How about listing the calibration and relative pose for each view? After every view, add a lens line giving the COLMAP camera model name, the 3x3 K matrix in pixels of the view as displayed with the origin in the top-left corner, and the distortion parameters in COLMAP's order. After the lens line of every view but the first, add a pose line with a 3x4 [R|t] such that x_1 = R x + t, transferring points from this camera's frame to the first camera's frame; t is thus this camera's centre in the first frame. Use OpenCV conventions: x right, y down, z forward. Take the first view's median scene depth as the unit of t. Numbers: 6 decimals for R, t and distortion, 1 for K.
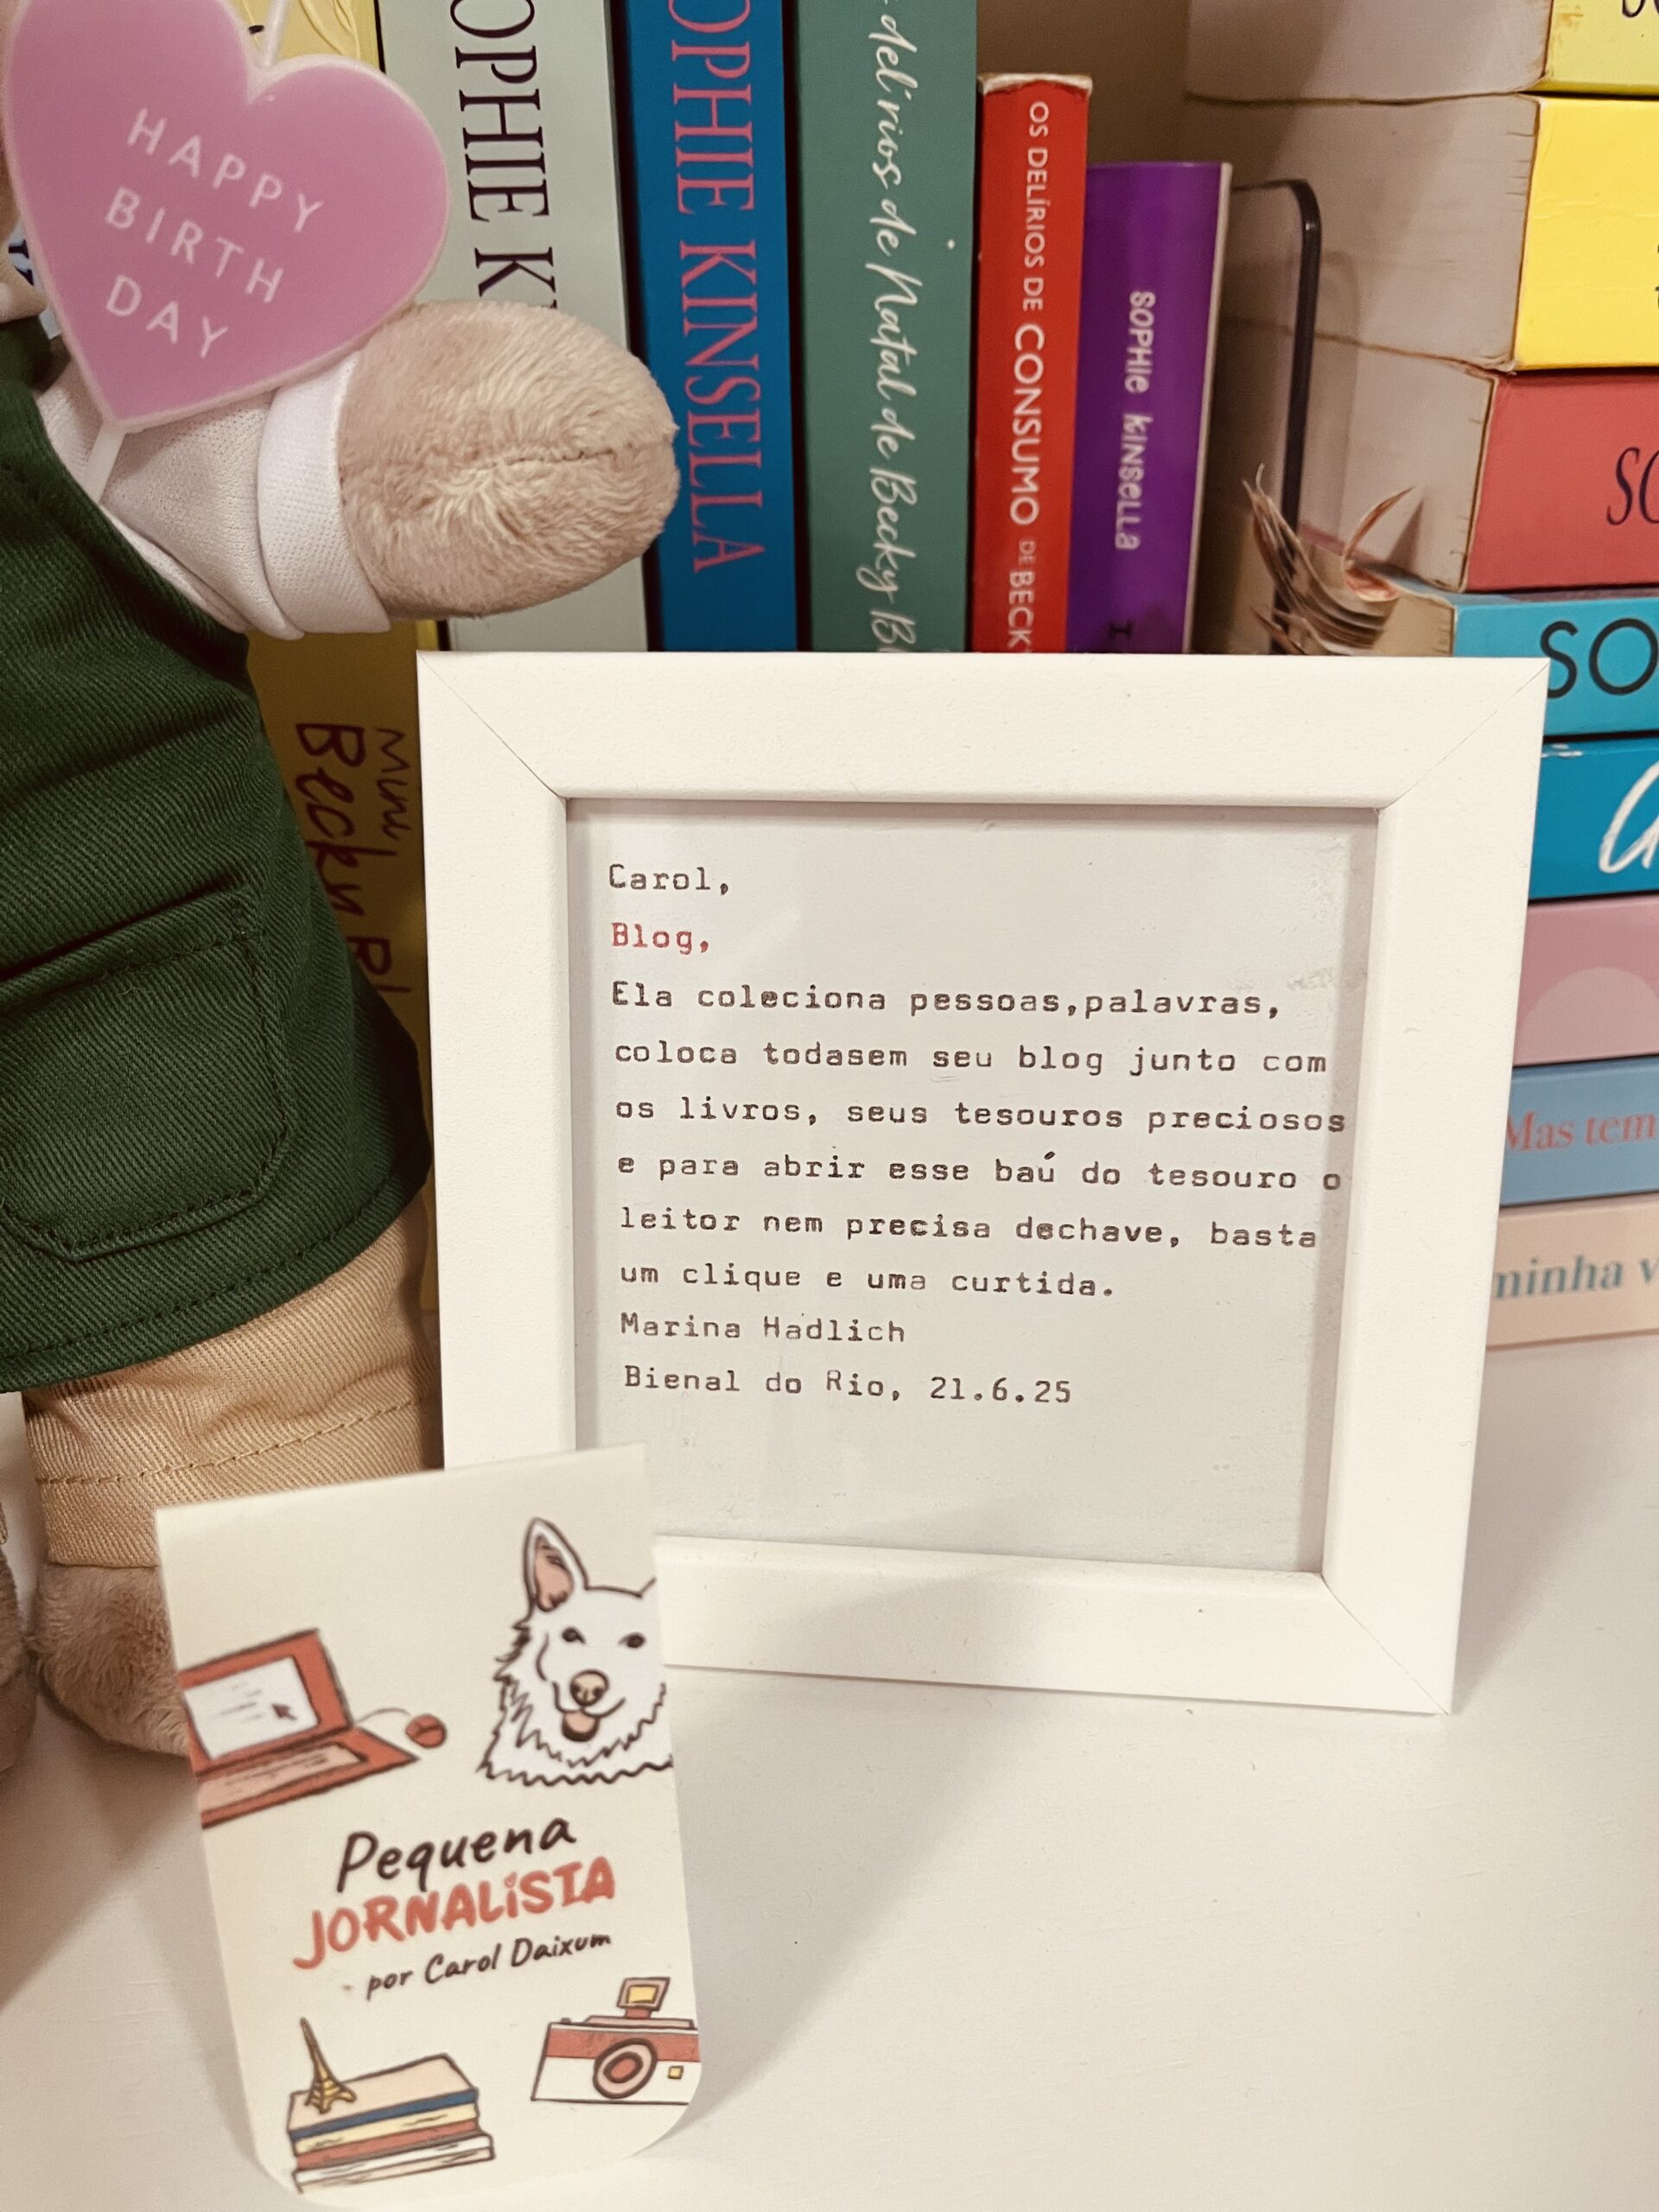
lens RADIAL K [[1721.9, 0, 826.1], [0, 1721.9, 1075.6], [0, 0, 1]] dist [-0.001497, -0.010846]
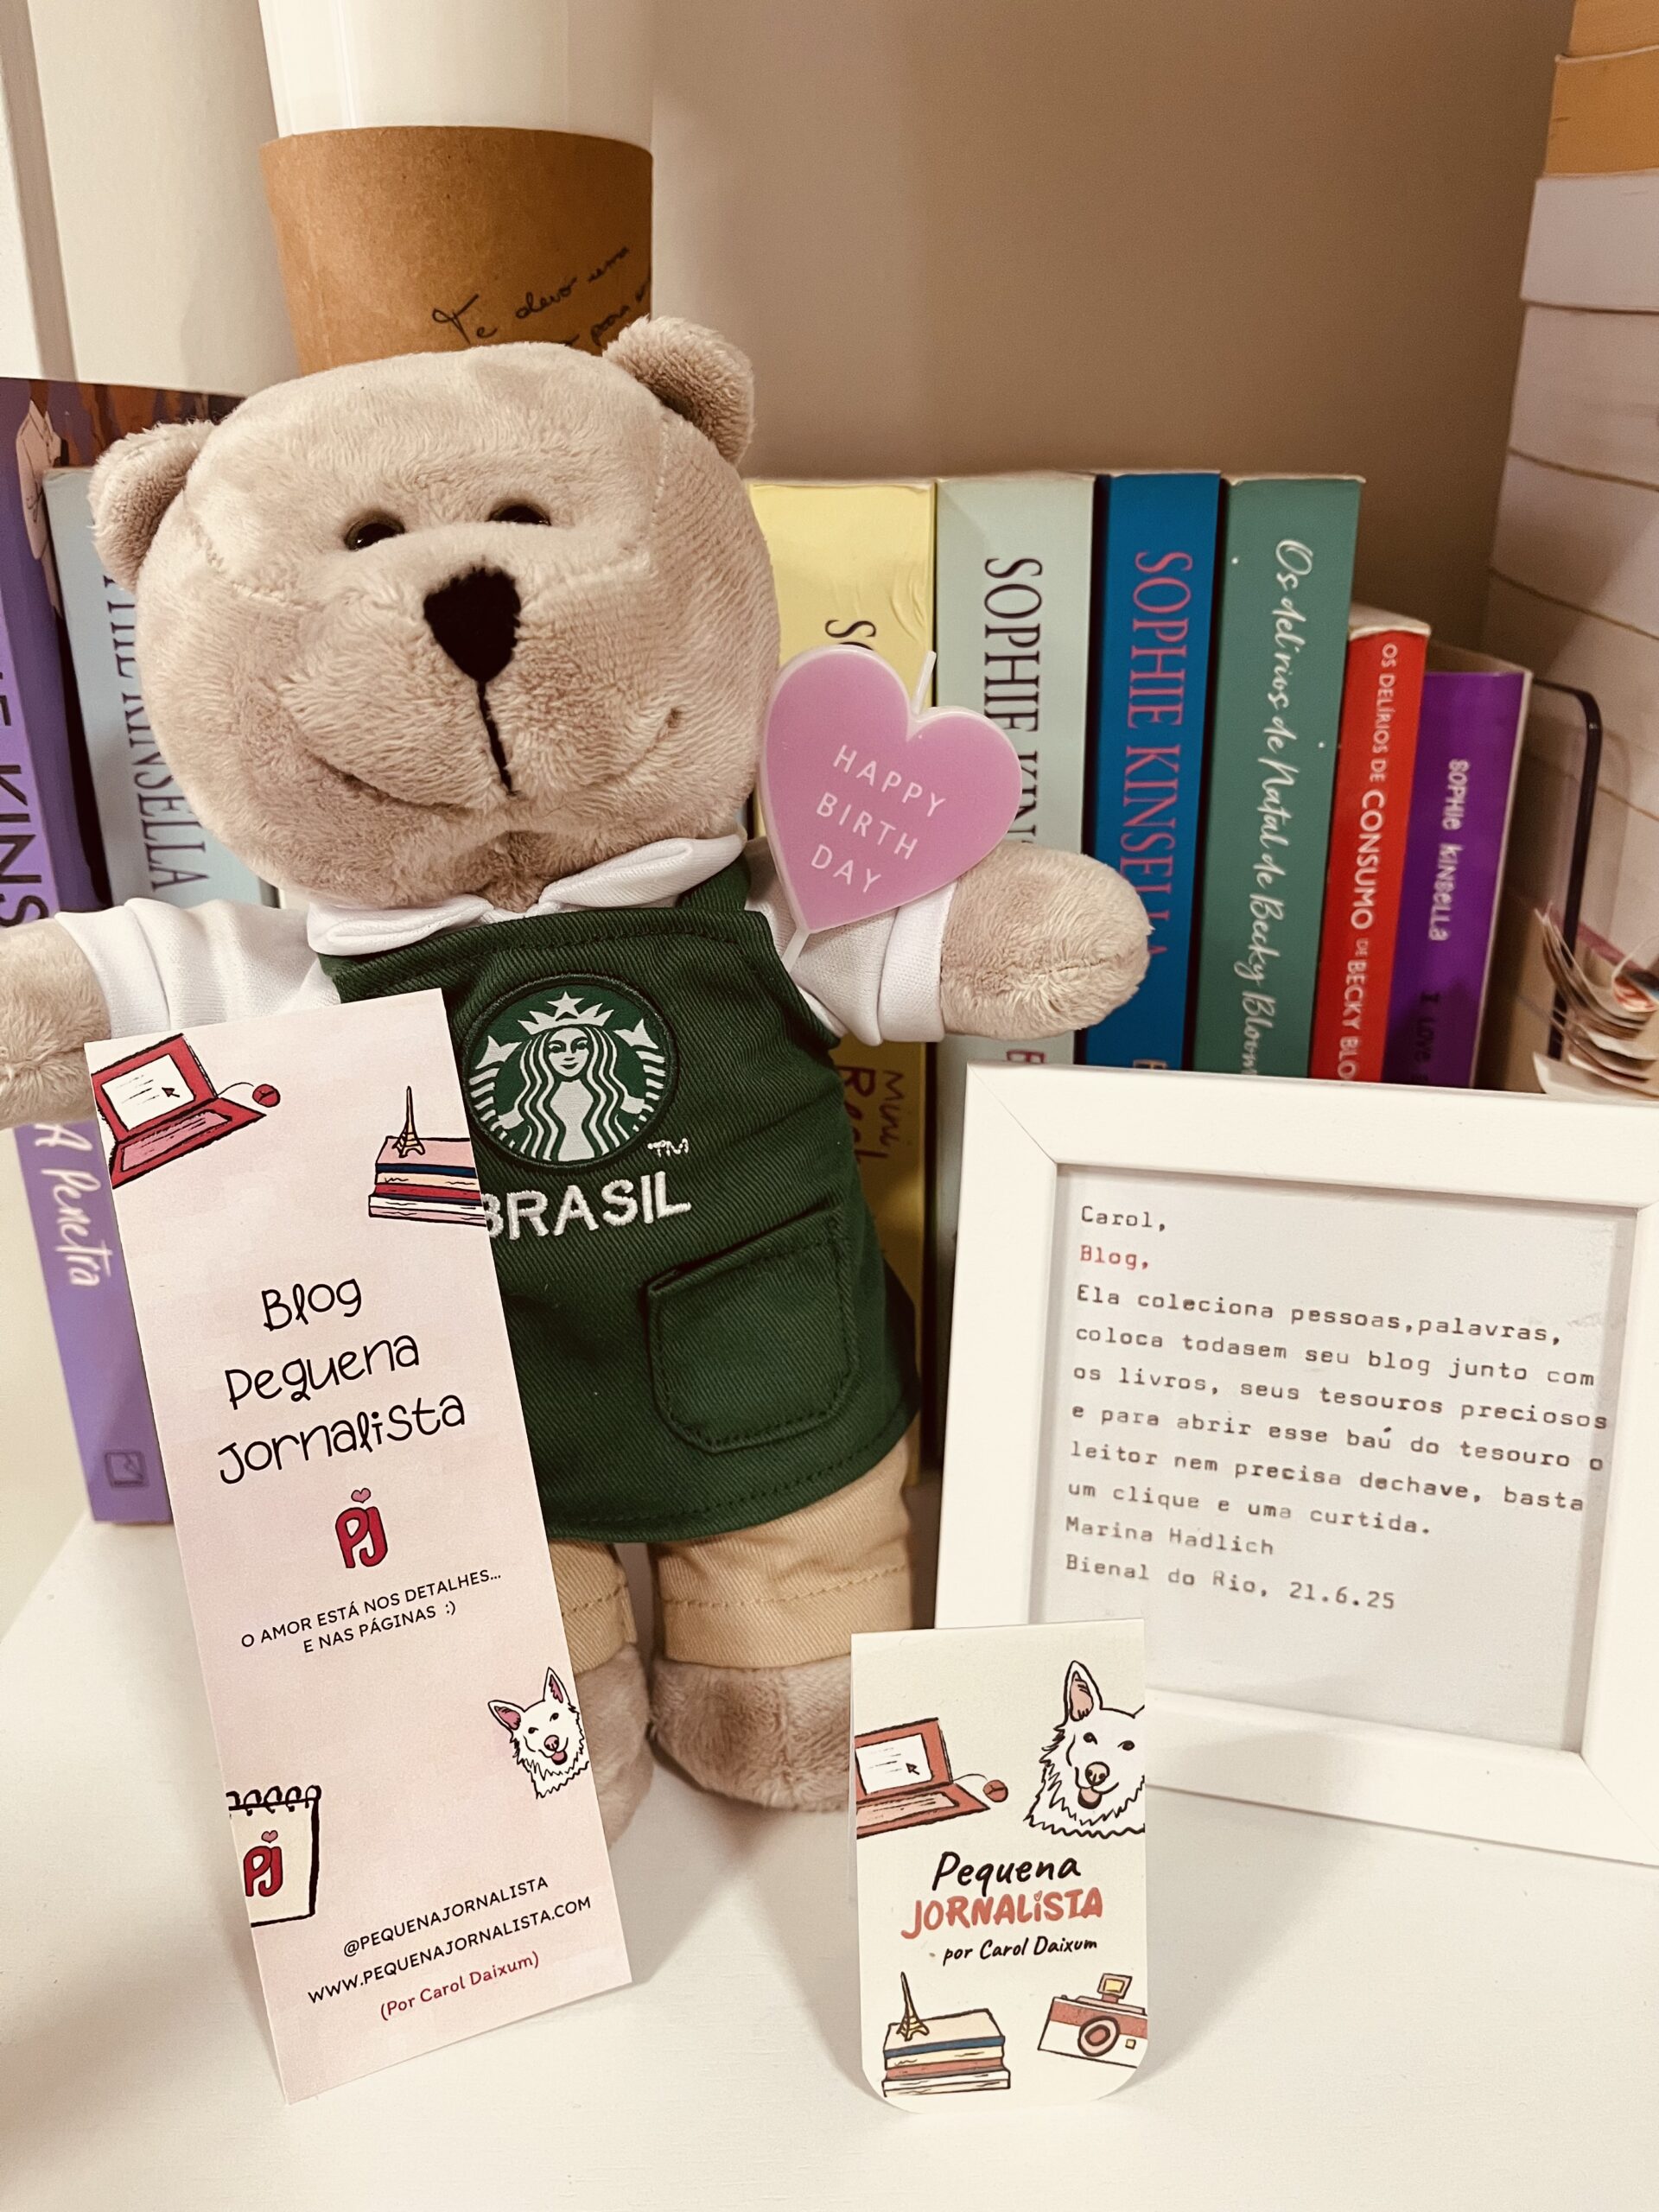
lens RADIAL K [[1691.3, 0, 834.4], [0, 1691.3, 1085.1], [0, 0, 1]] dist [-0.000224, 0.002682]
pose [[0.990332, 0.048731, -0.129878, -0.153824], [-0.059165, 0.995218, -0.077725, -0.101102], [0.125469, 0.084657, 0.988479, -0.455365]]
